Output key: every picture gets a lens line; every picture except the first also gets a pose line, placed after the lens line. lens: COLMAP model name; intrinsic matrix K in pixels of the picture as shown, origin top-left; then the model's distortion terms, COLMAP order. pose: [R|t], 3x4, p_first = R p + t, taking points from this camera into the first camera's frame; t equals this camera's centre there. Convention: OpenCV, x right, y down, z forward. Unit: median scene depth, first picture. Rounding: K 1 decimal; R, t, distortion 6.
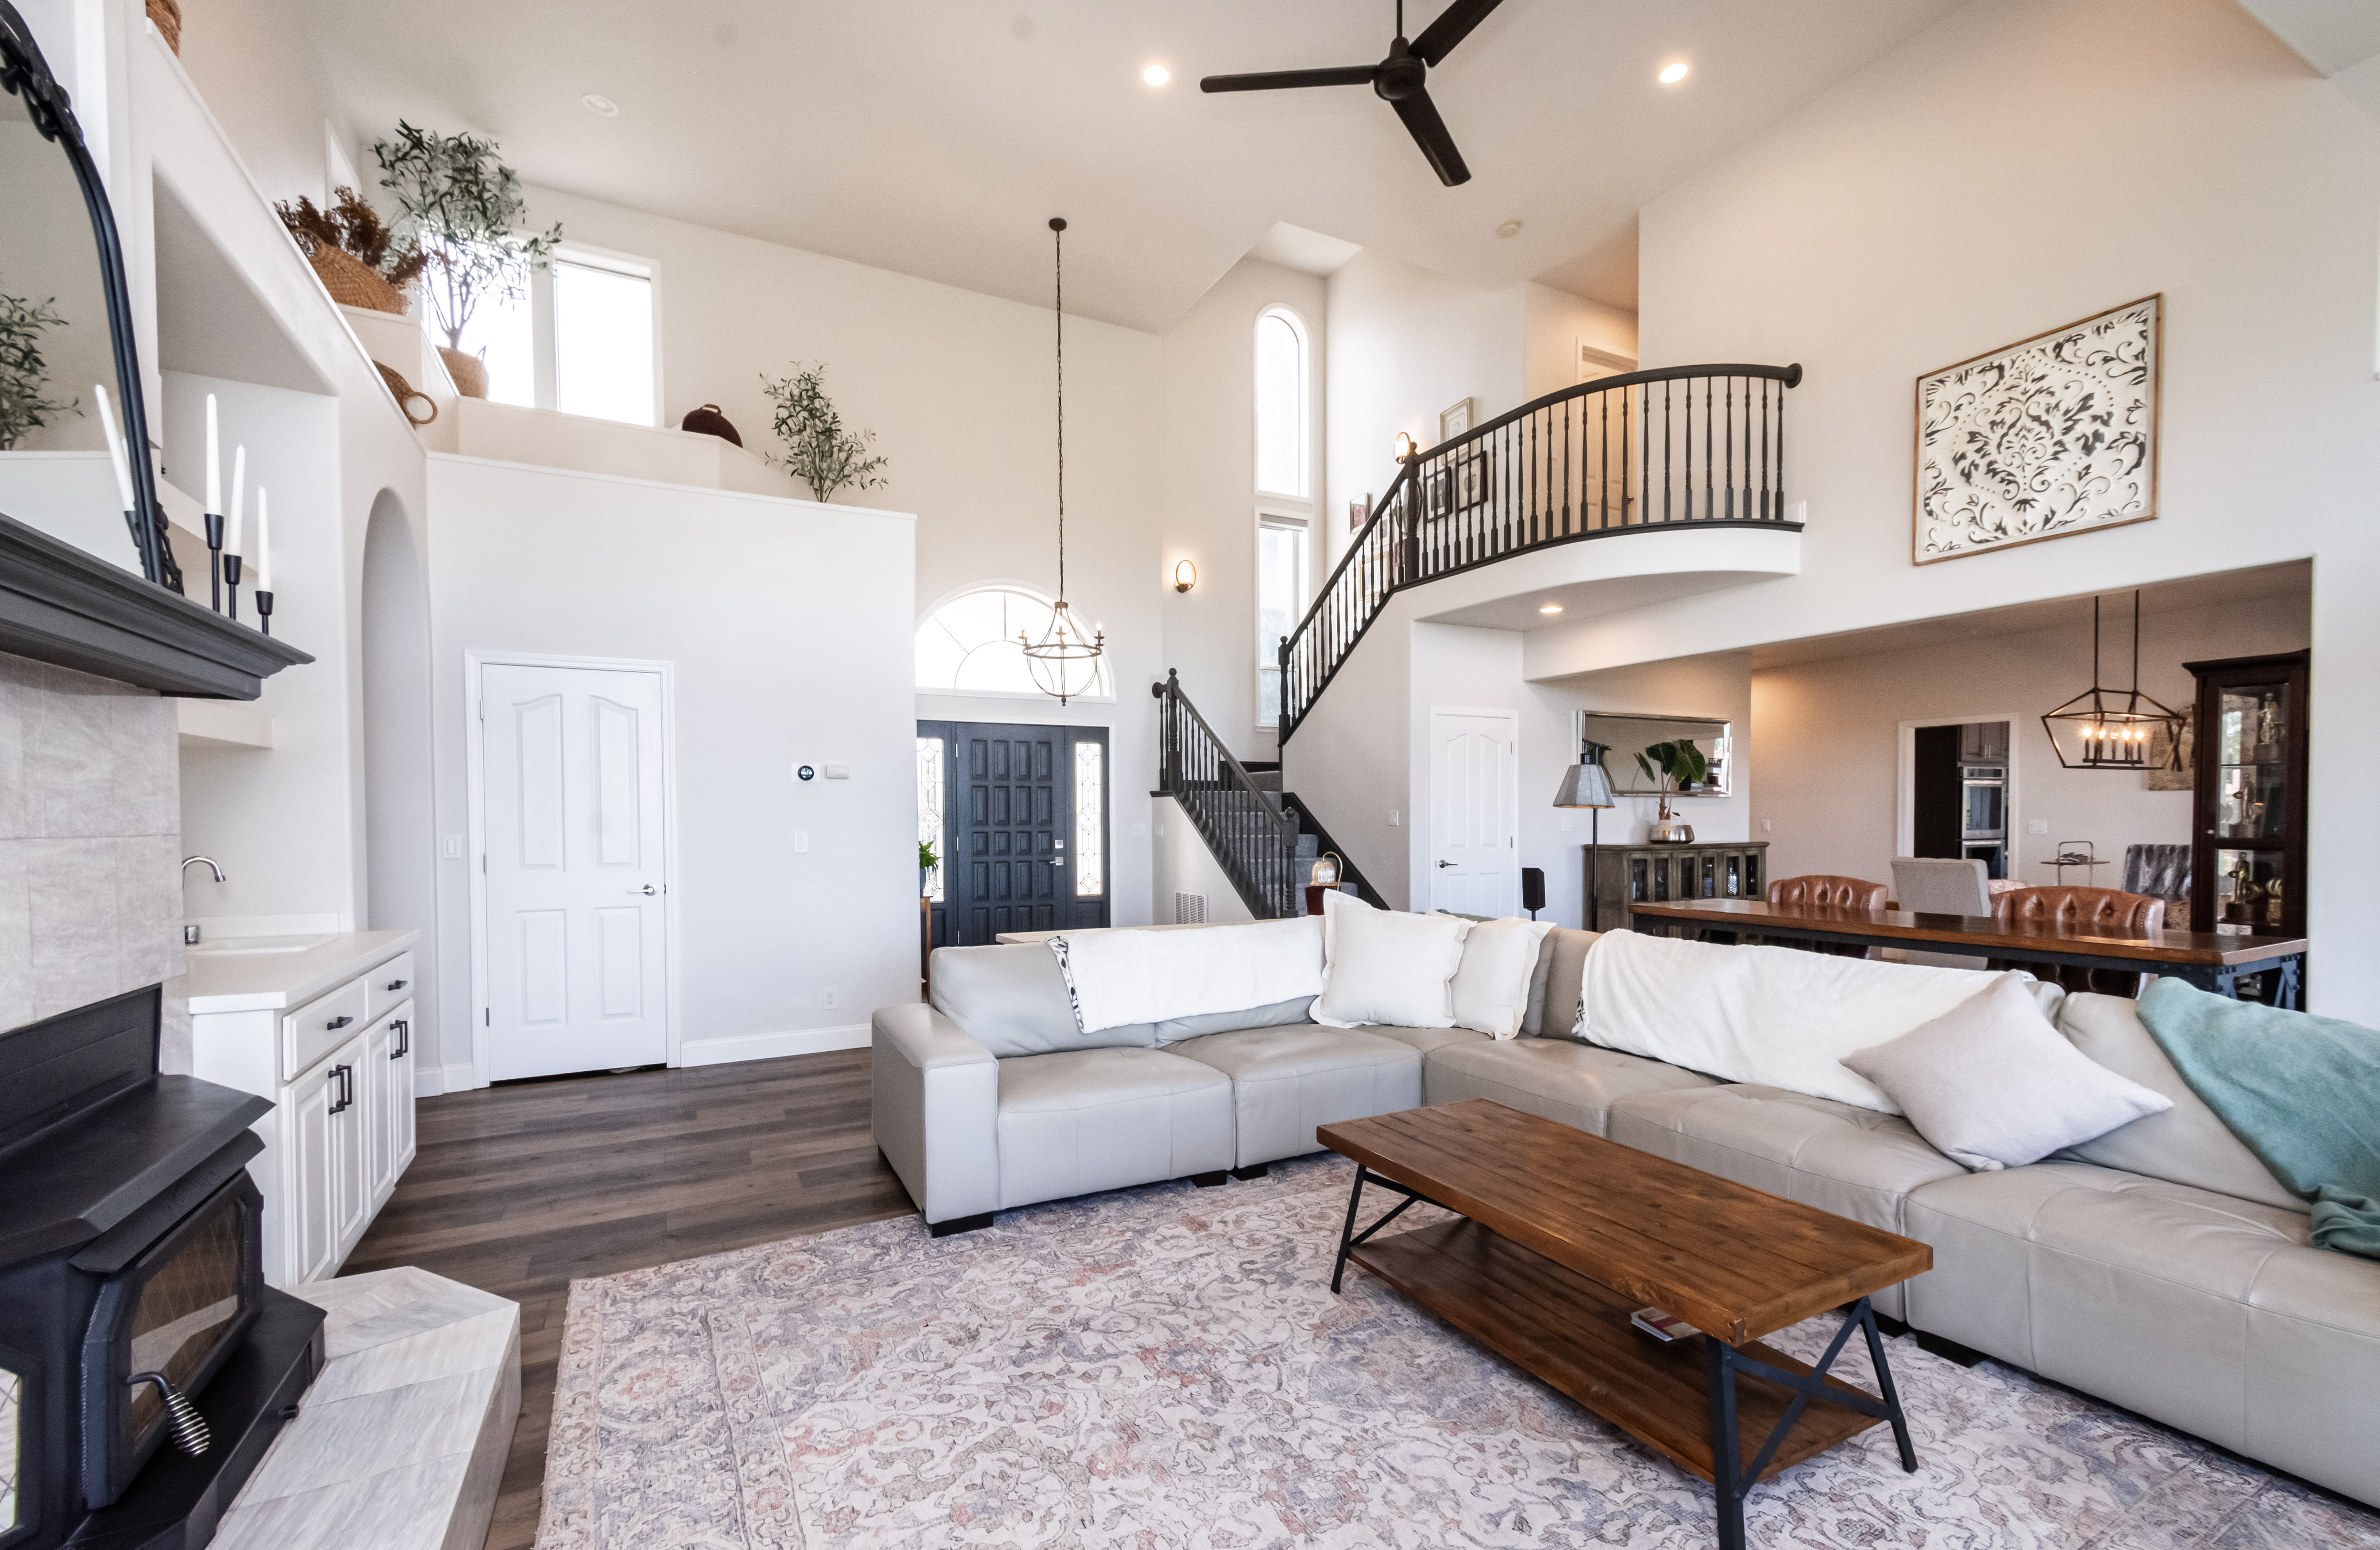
lens RADIAL K [[1032.6, 0, 1181.2], [0, 1032.6, 832.7], [0, 0, 1]] dist [0.015873, -0.004893]
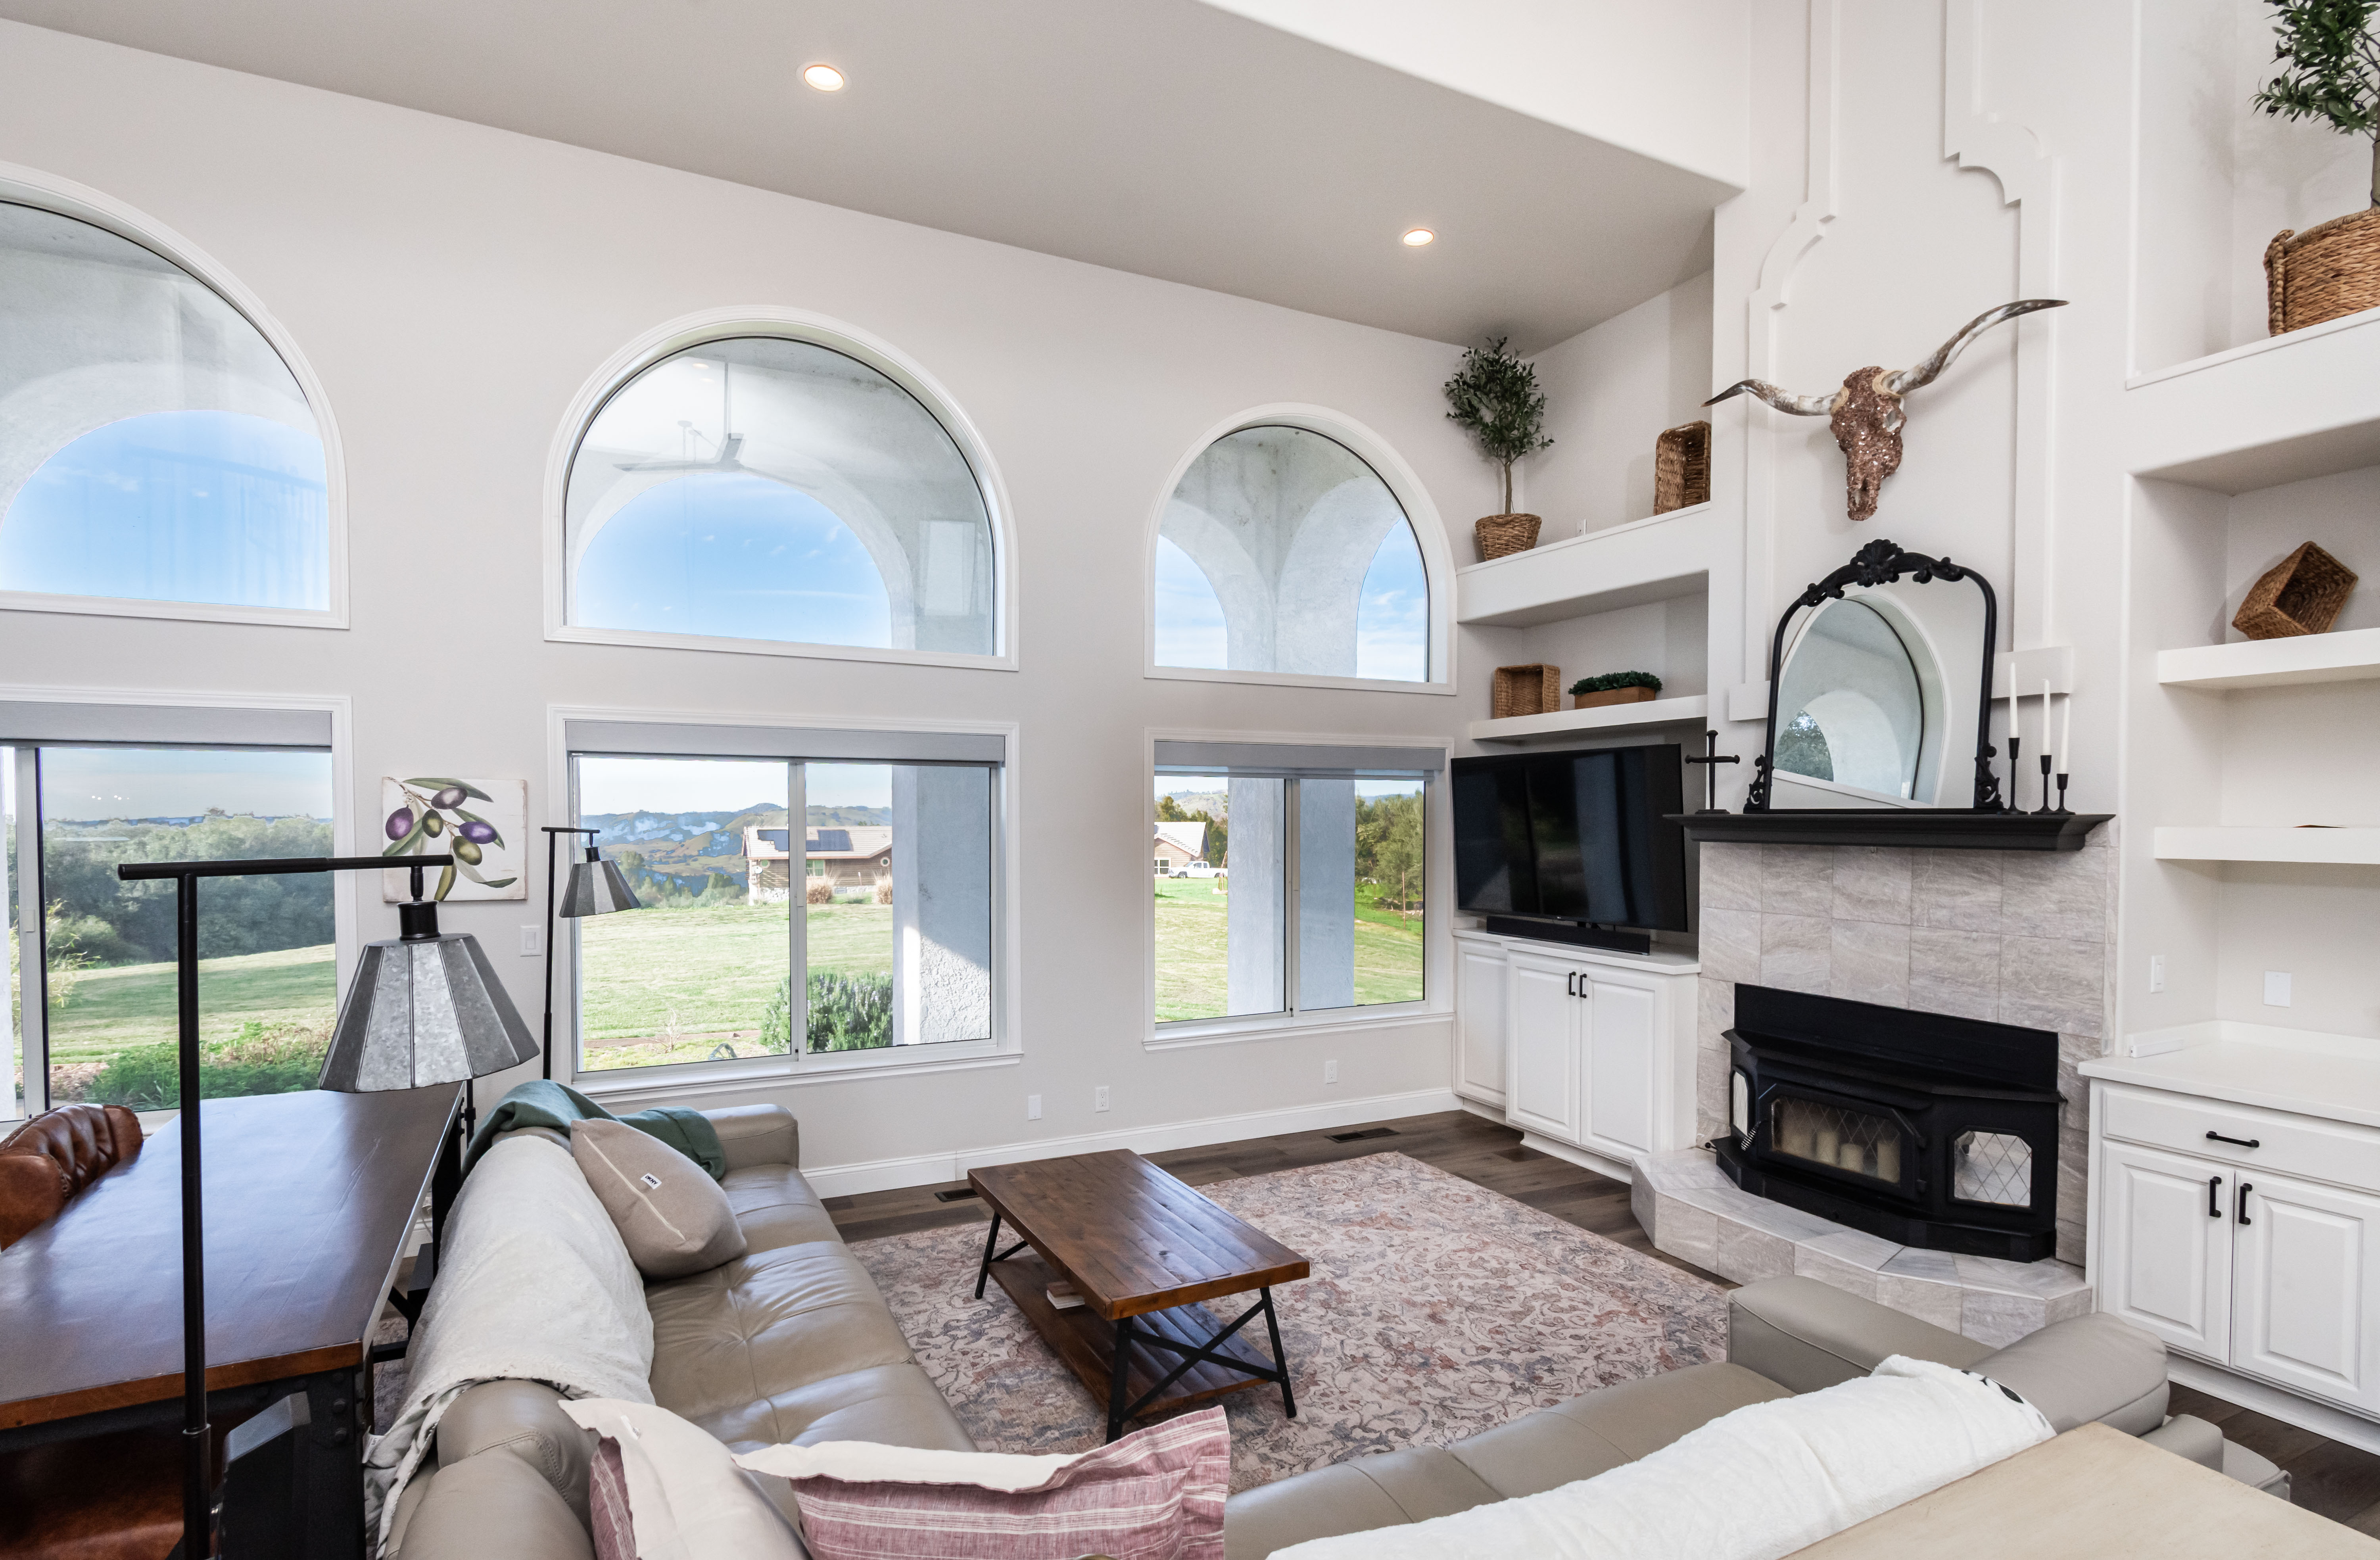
lens RADIAL K [[1159.4, 0, 1192.7], [0, 1159.4, 844.6], [0, 0, 1]] dist [0.010467, -0.005509]
pose [[-0.999991, 0.003737, 0.002015, 0.128730], [0.003824, 0.998998, 0.044592, -0.091147], [-0.001846, 0.044599, -0.999003, 1.124977]]
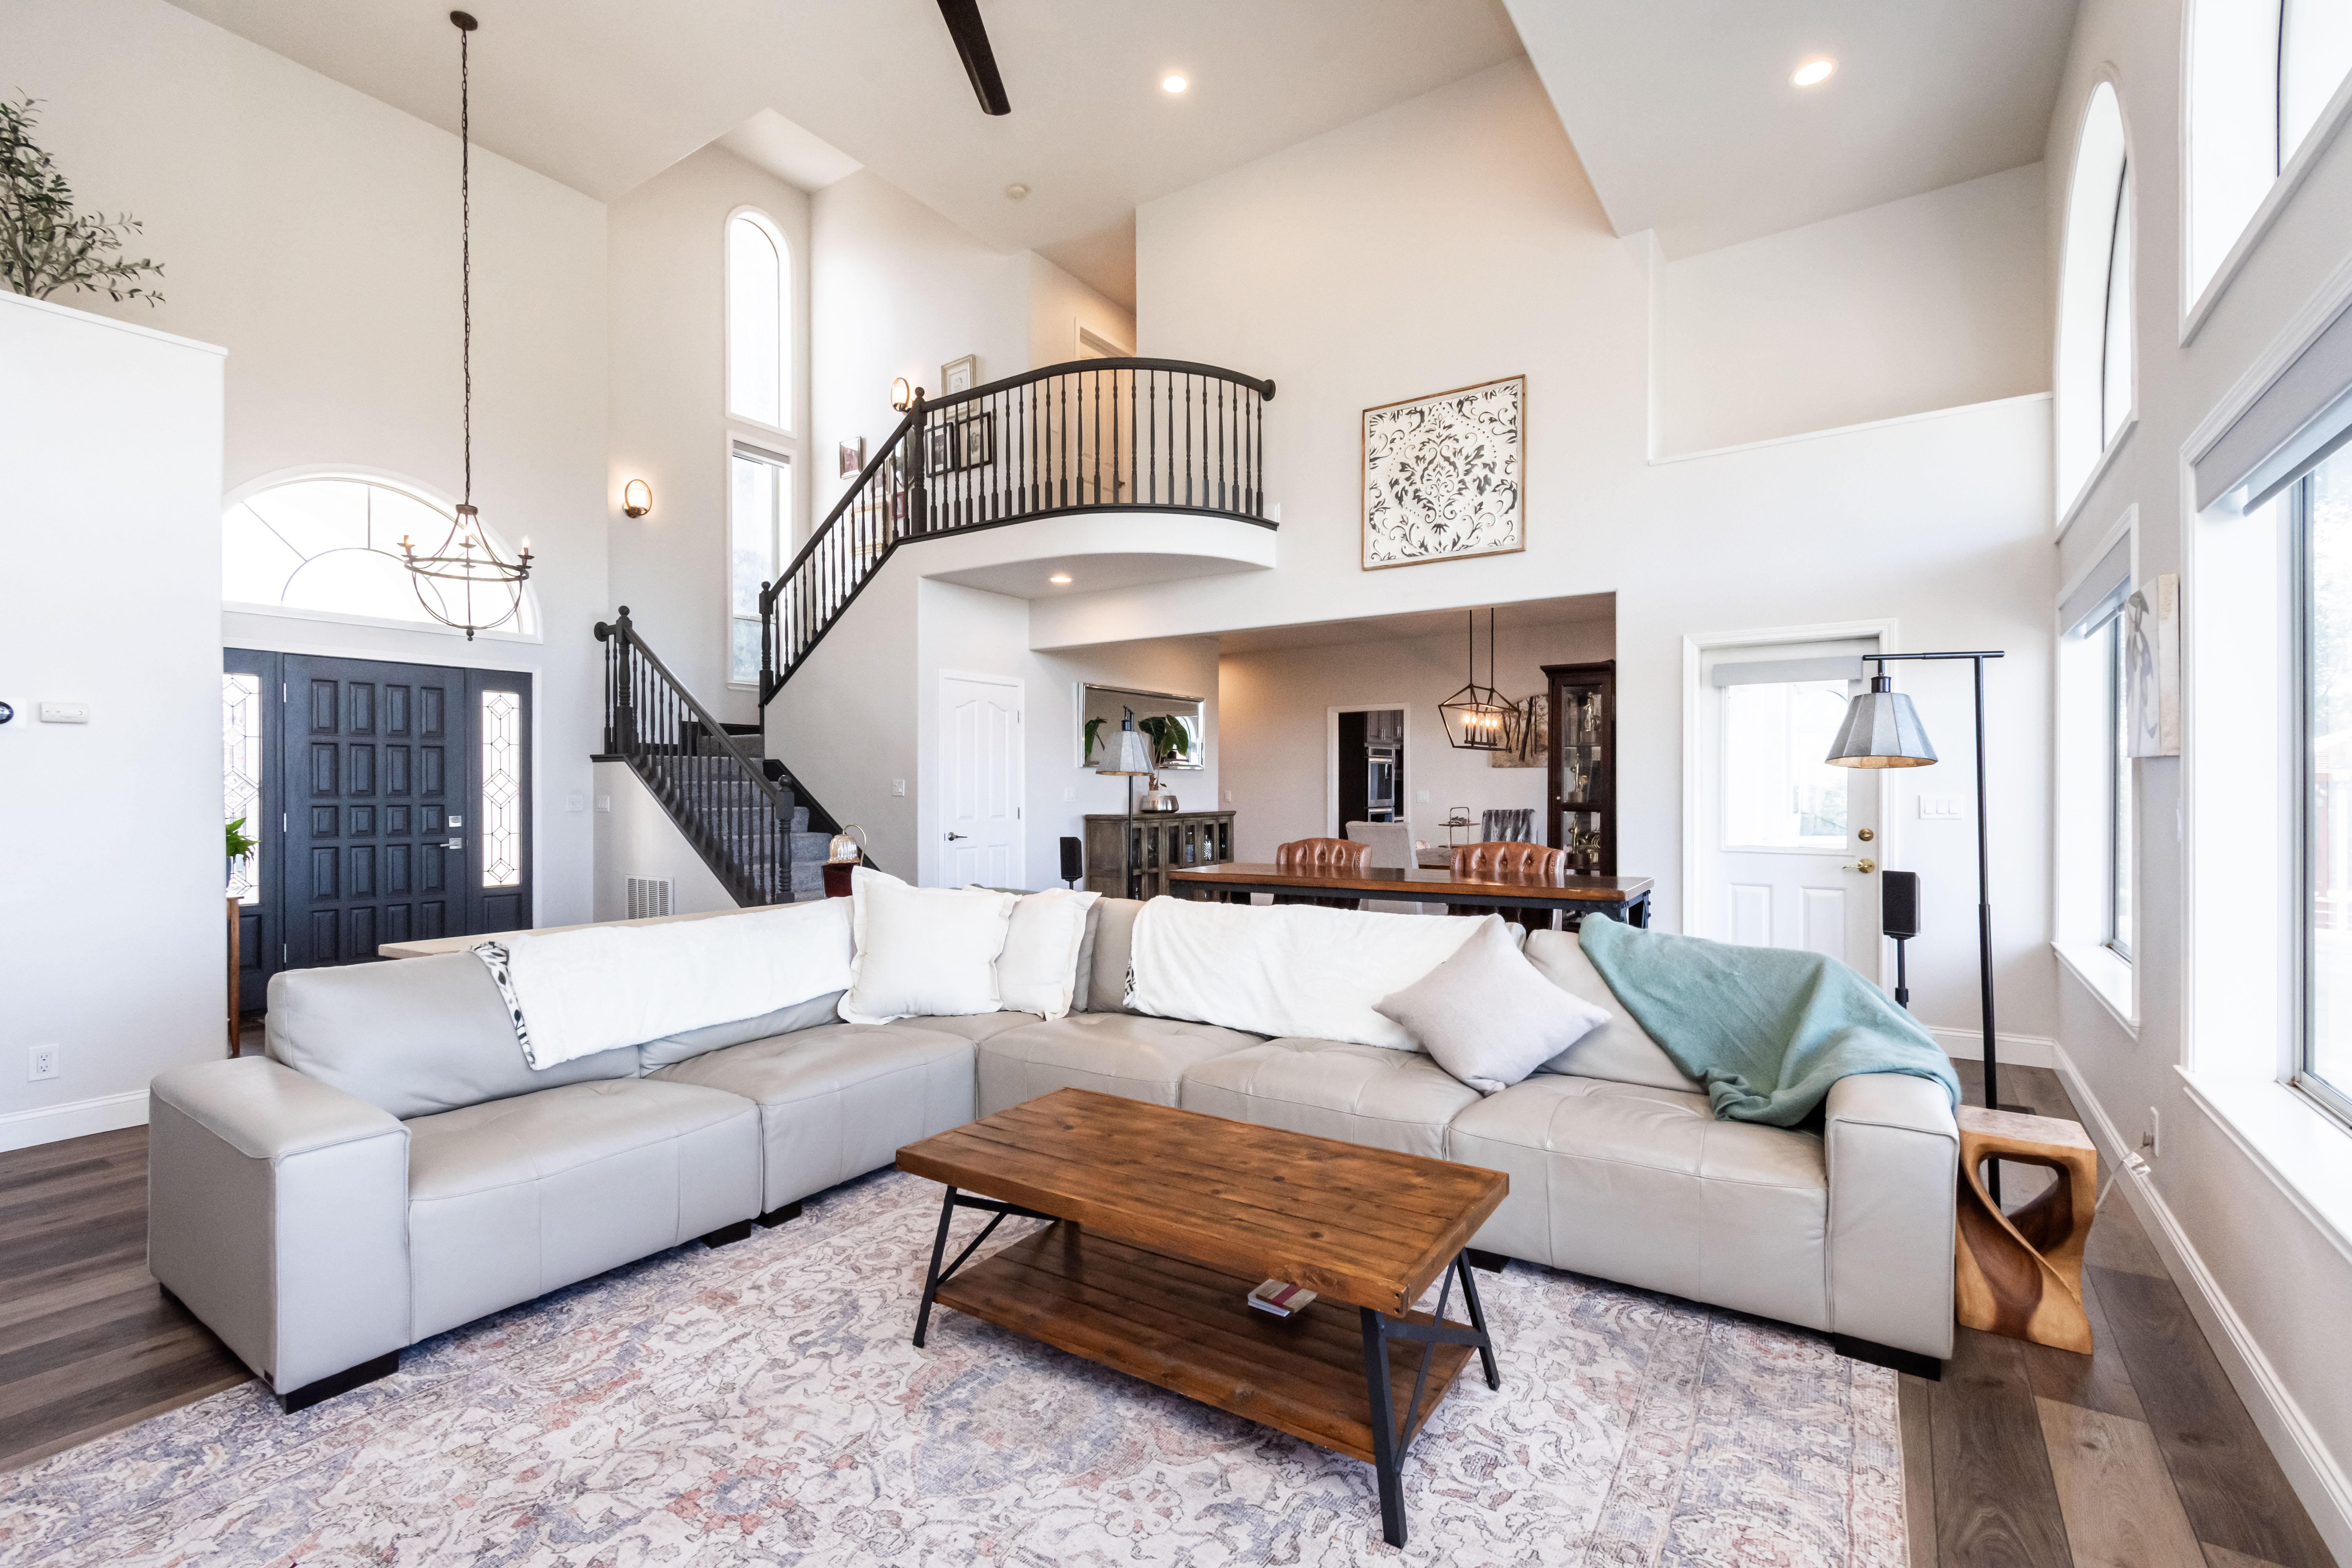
lens RADIAL K [[1053.1, 0, 1184.6], [0, 1053.1, 787.0], [0, 0, 1]] dist [0.012477, -0.003575]
pose [[0.874368, 0.002597, 0.485256, -0.041883], [0.006636, 0.999828, -0.017307, 0.004469], [-0.485218, 0.018352, 0.874201, 0.074690]]
